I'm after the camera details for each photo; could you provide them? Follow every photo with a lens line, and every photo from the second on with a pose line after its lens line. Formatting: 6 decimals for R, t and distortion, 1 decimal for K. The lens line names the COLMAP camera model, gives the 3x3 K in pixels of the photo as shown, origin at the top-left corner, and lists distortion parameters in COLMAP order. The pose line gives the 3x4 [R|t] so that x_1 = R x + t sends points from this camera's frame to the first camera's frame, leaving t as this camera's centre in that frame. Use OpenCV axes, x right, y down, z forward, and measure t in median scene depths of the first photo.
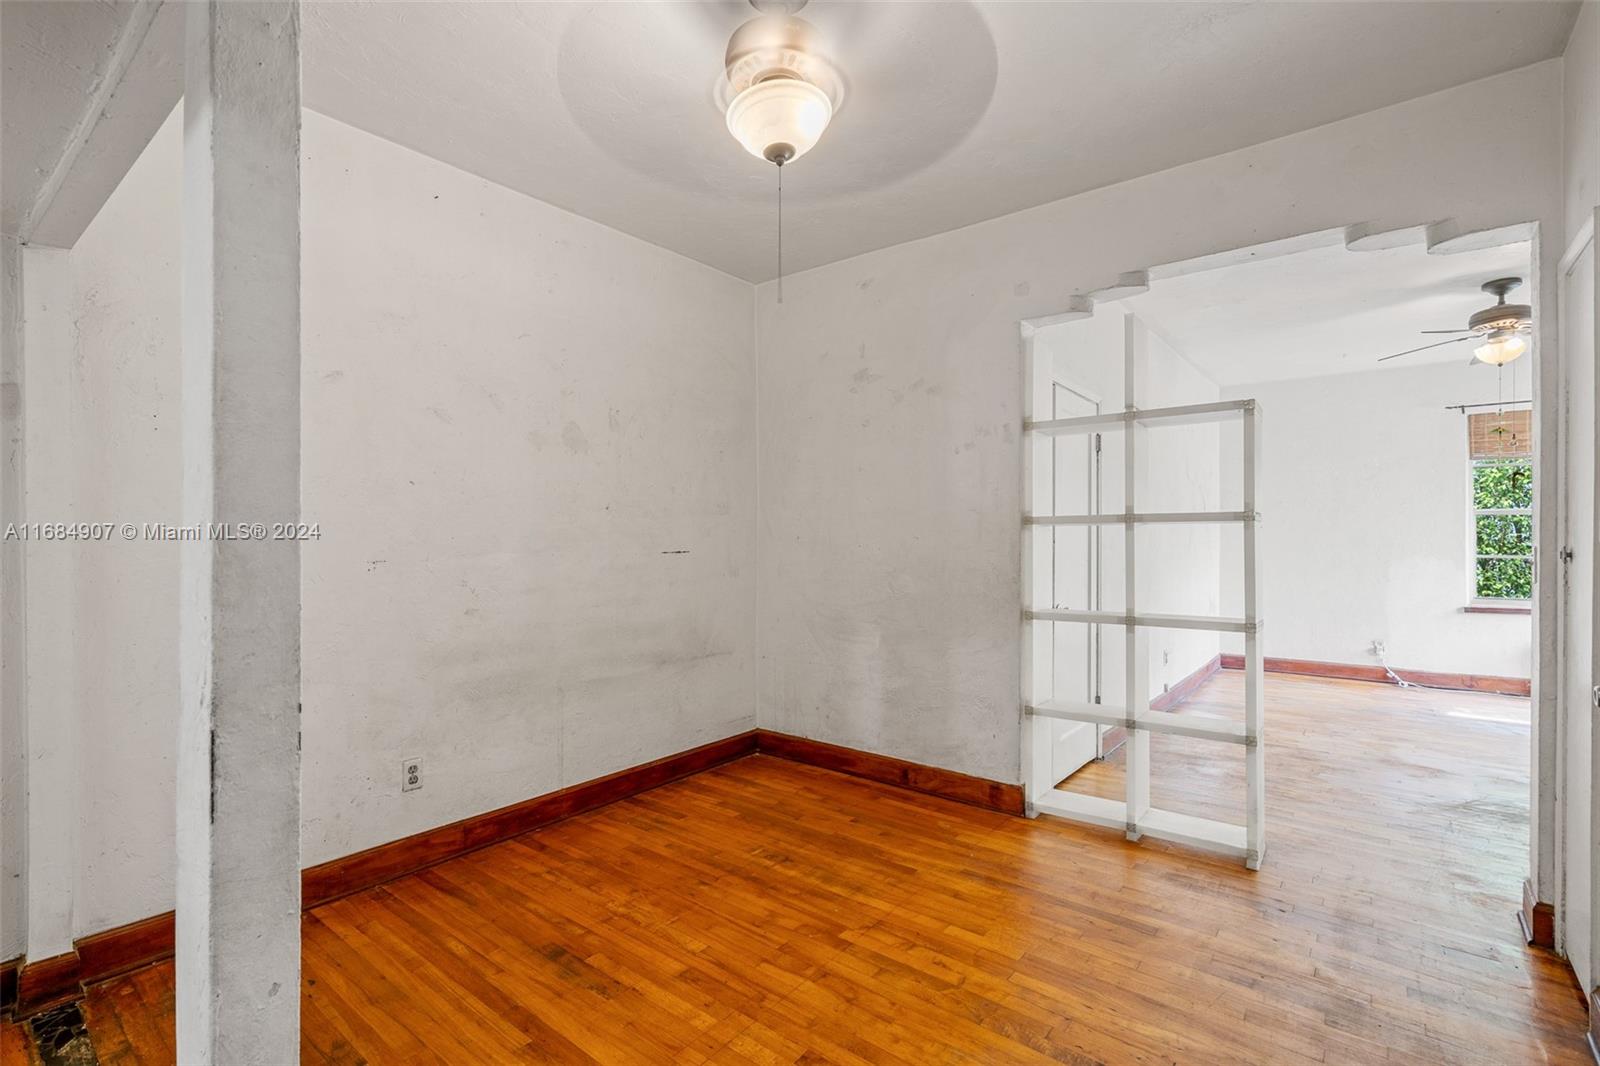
lens RADIAL K [[734.7, 0, 795.1], [0, 734.7, 537.9], [0, 0, 1]] dist [-0.001894, 0.000390]
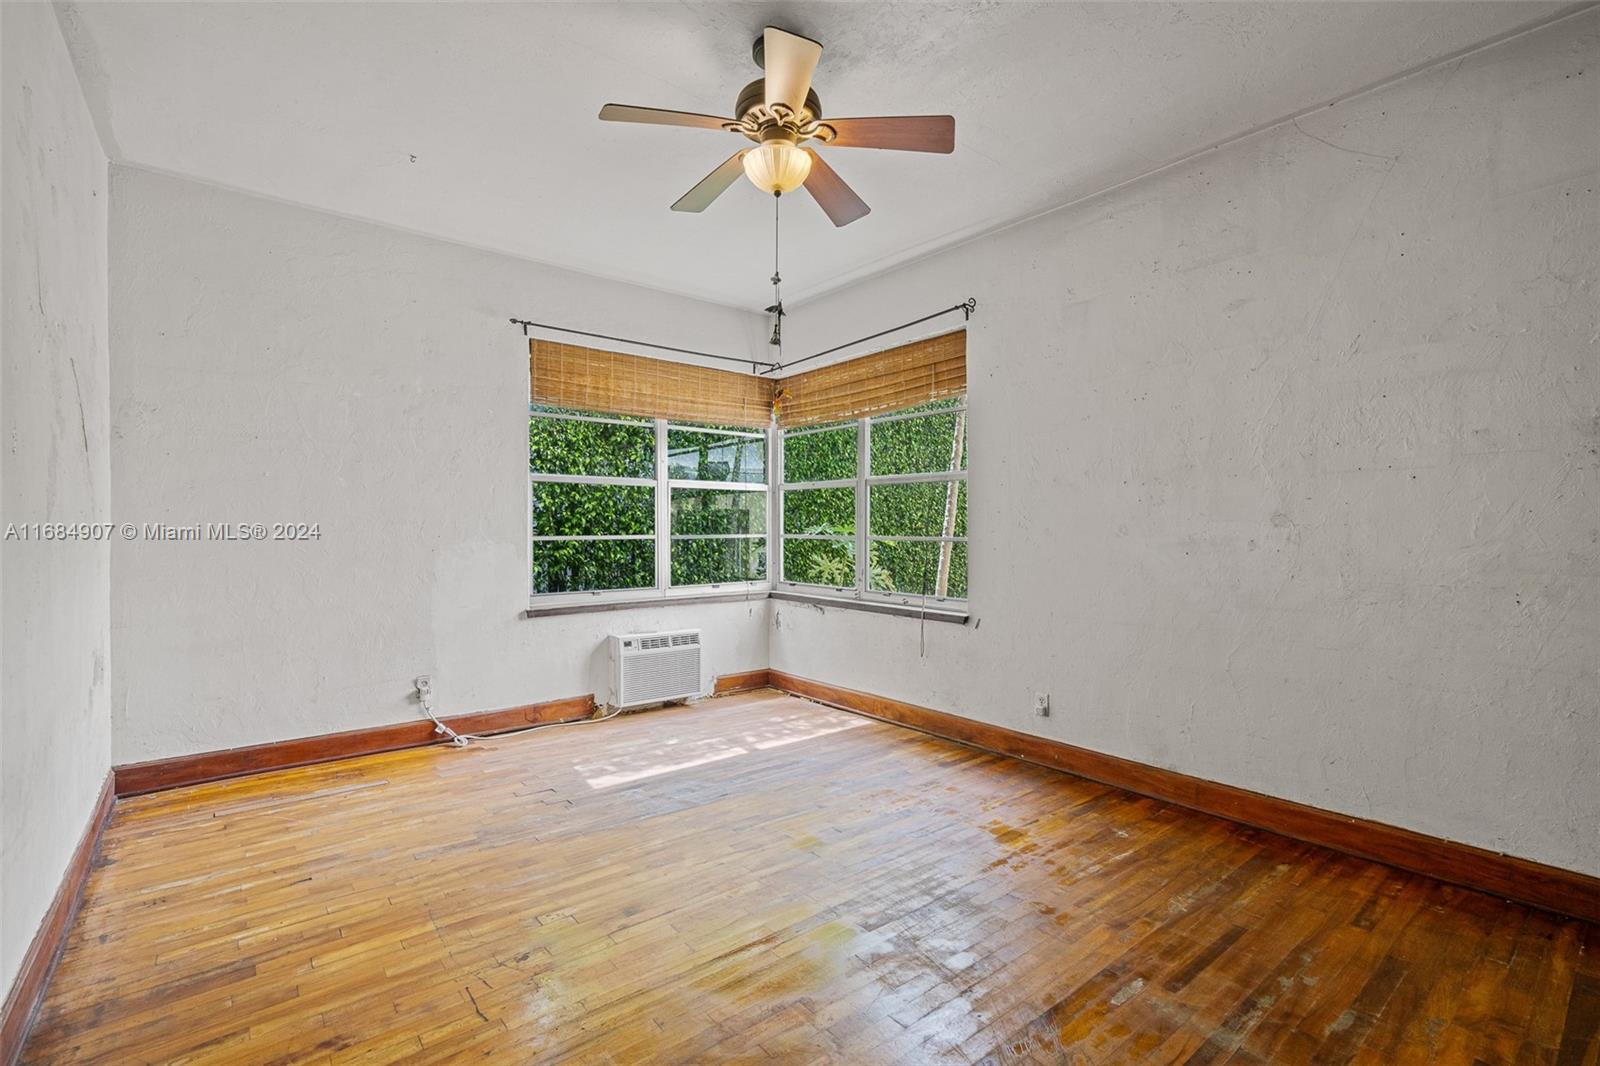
lens RADIAL K [[722.9, 0, 795.0], [0, 722.9, 535.5], [0, 0, 1]] dist [-0.005935, 0.000147]
pose [[0.217585, -0.008828, 0.976002, 0.542806], [-0.003153, 0.999948, 0.009747, 0.027639], [-0.976036, -0.005198, 0.217545, 1.114607]]
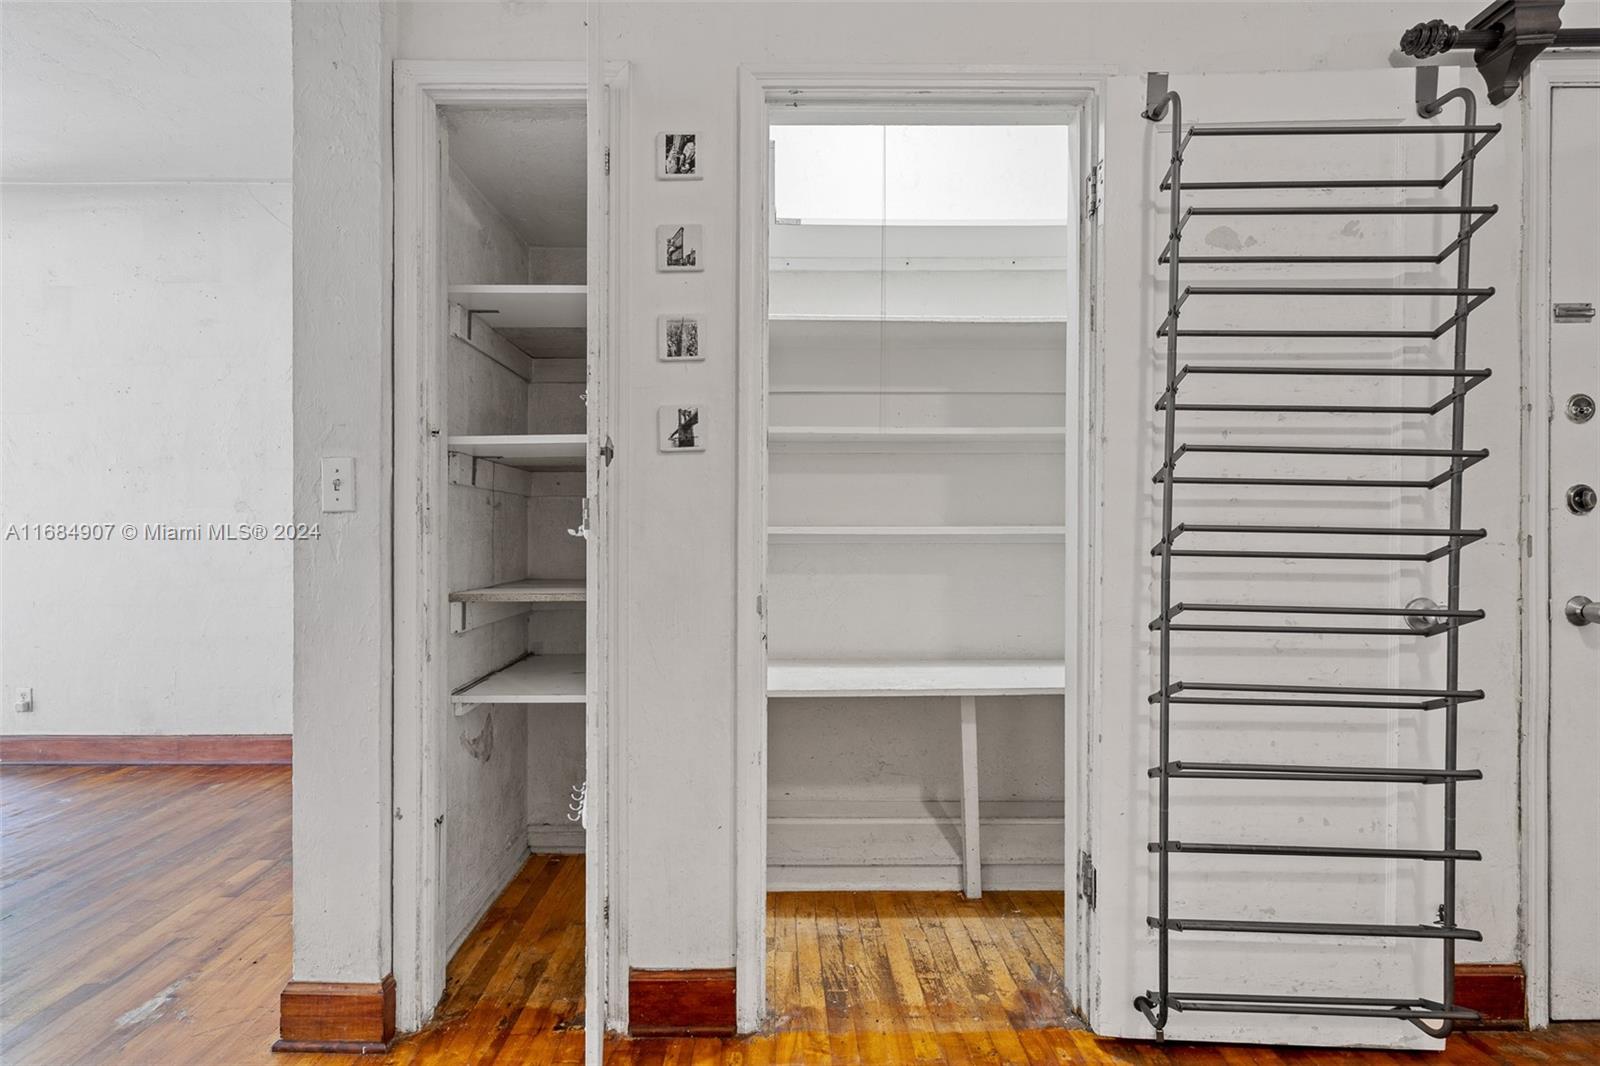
lens RADIAL K [[734.7, 0, 795.1], [0, 734.7, 537.9], [0, 0, 1]] dist [-0.001894, 0.000390]
pose [[-0.633739, -0.001123, 0.773546, 0.169042], [-0.000085, 0.999999, 0.001383, 0.059454], [-0.773547, 0.000811, -0.633738, 0.792124]]
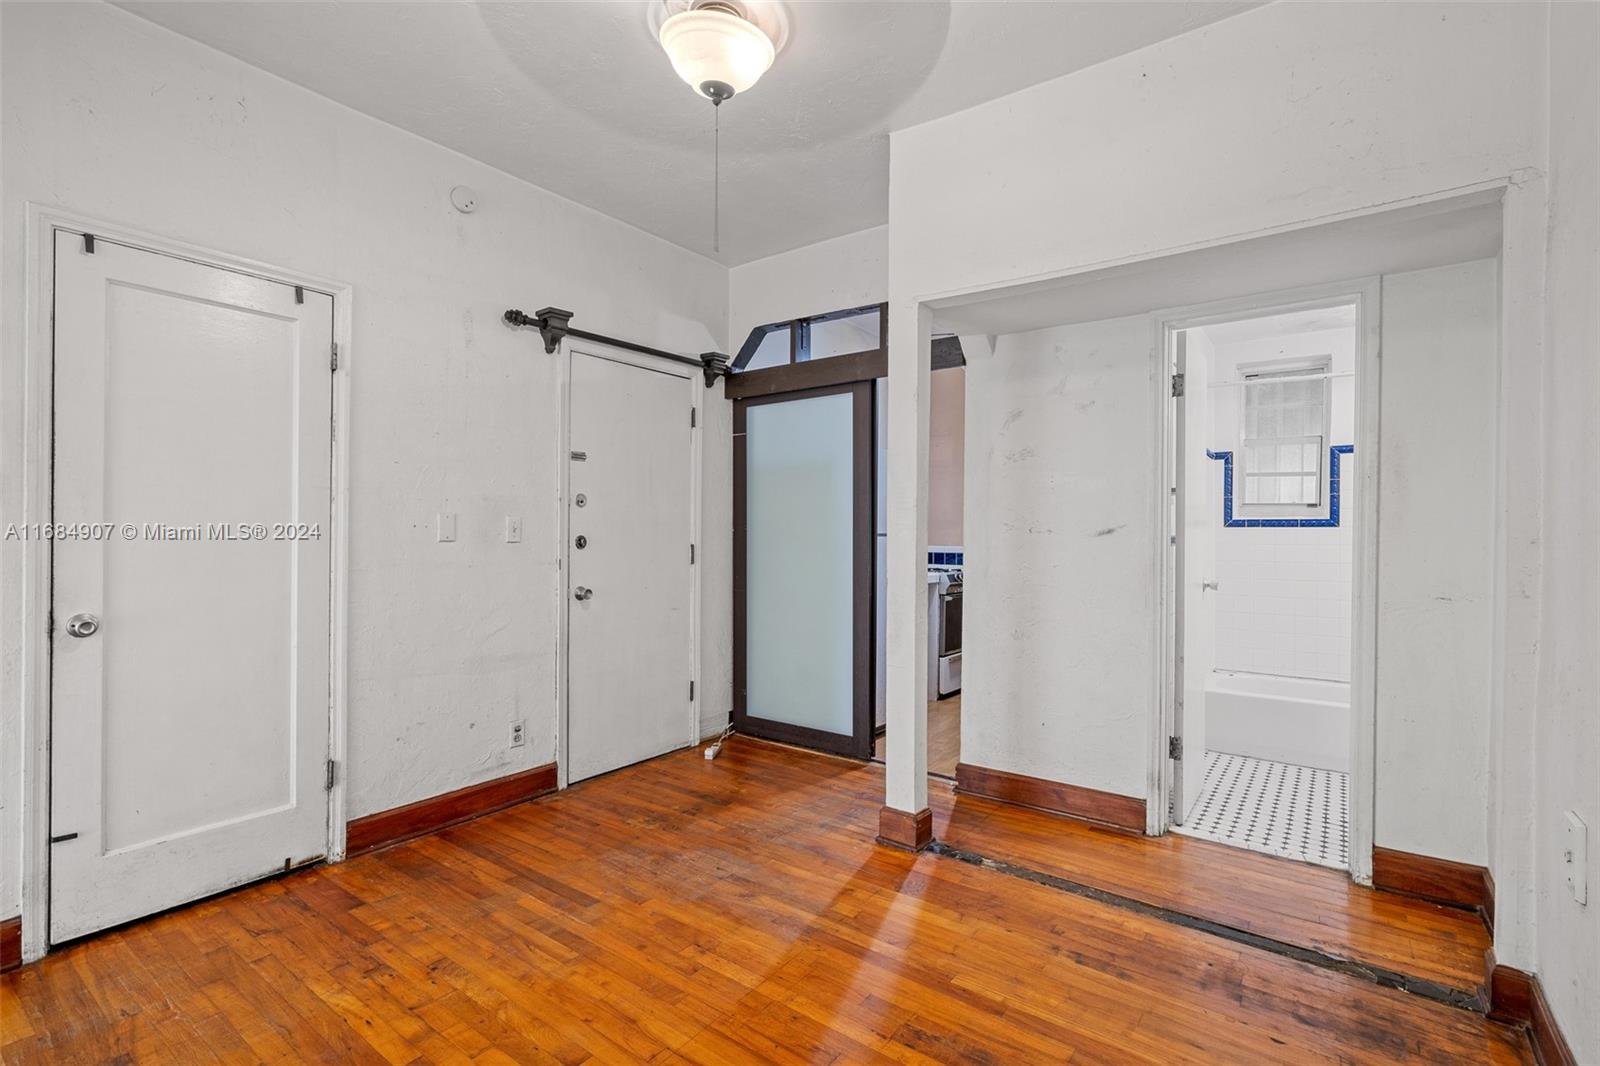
lens RADIAL K [[734.7, 0, 795.1], [0, 734.7, 537.9], [0, 0, 1]] dist [-0.001894, 0.000390]
pose [[-0.999441, -0.005259, -0.033004, -0.053865], [-0.005359, 0.999981, 0.002929, 0.024207], [0.032988, 0.003104, -0.999451, 1.143791]]
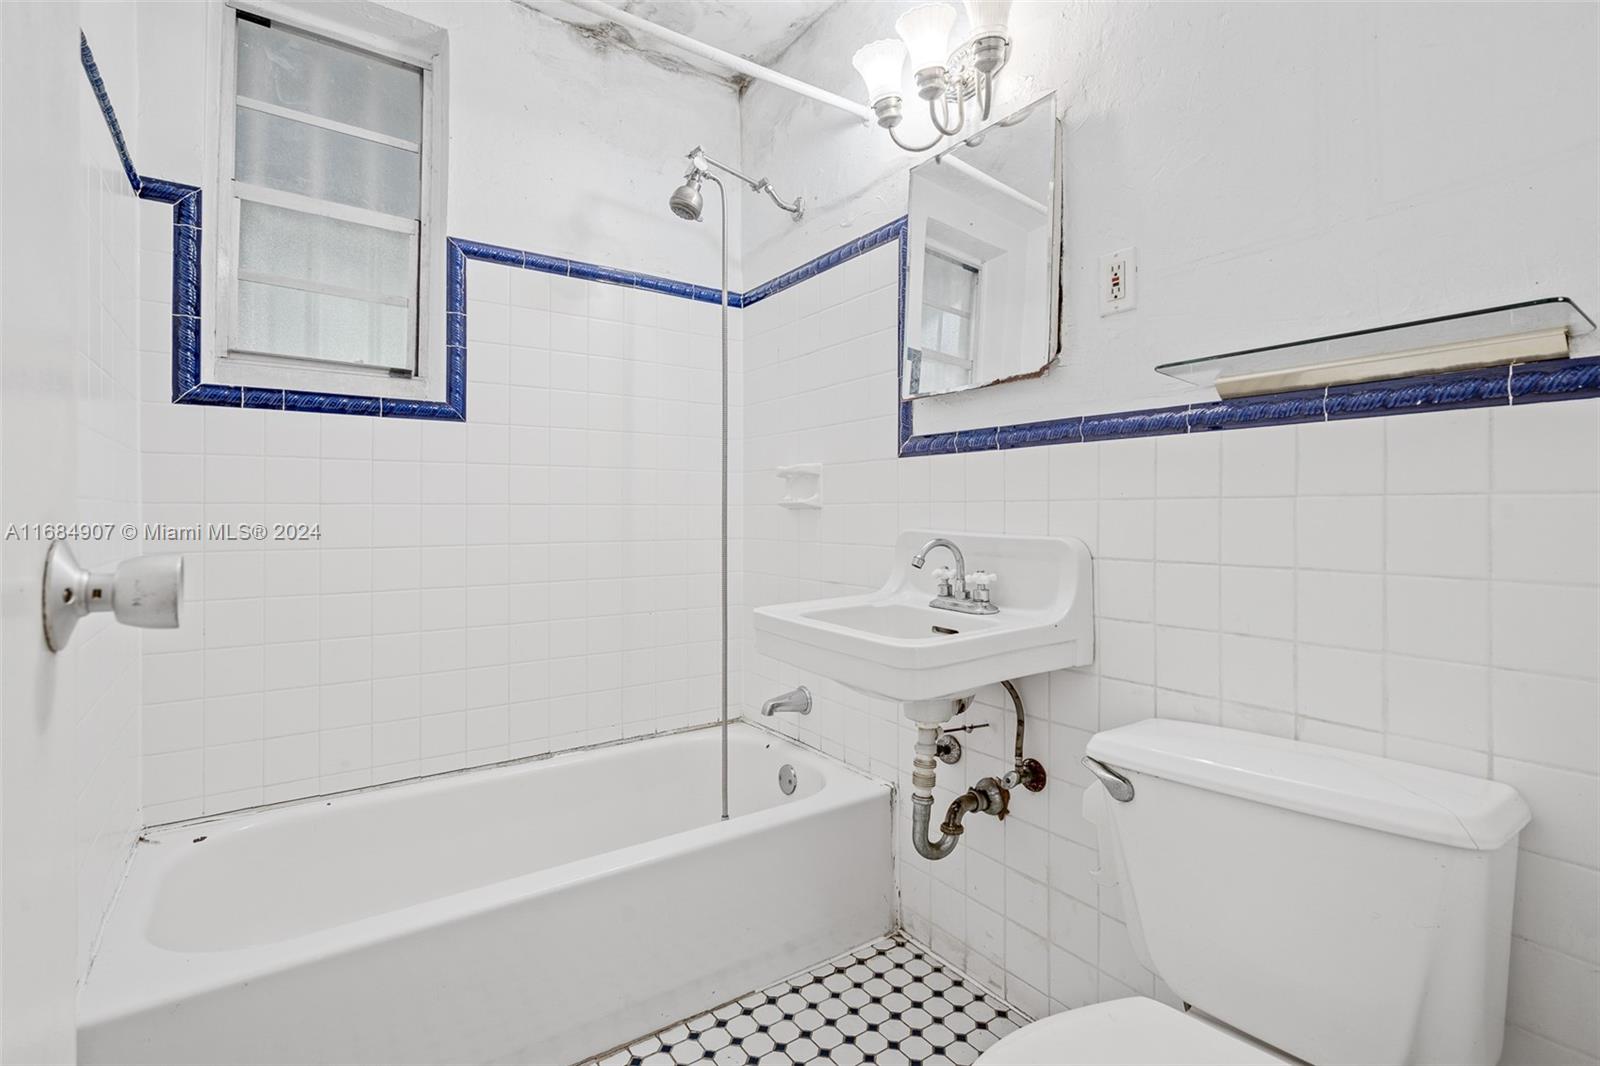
lens RADIAL K [[732.4, 0, 796.4], [0, 732.4, 510.6], [0, 0, 1]] dist [0.001943, 0.000362]
pose [[-0.282203, -0.002929, -0.959350, -0.582321], [-0.002107, 0.999995, -0.002434, 0.076055], [0.959352, 0.001335, -0.282208, 0.281426]]
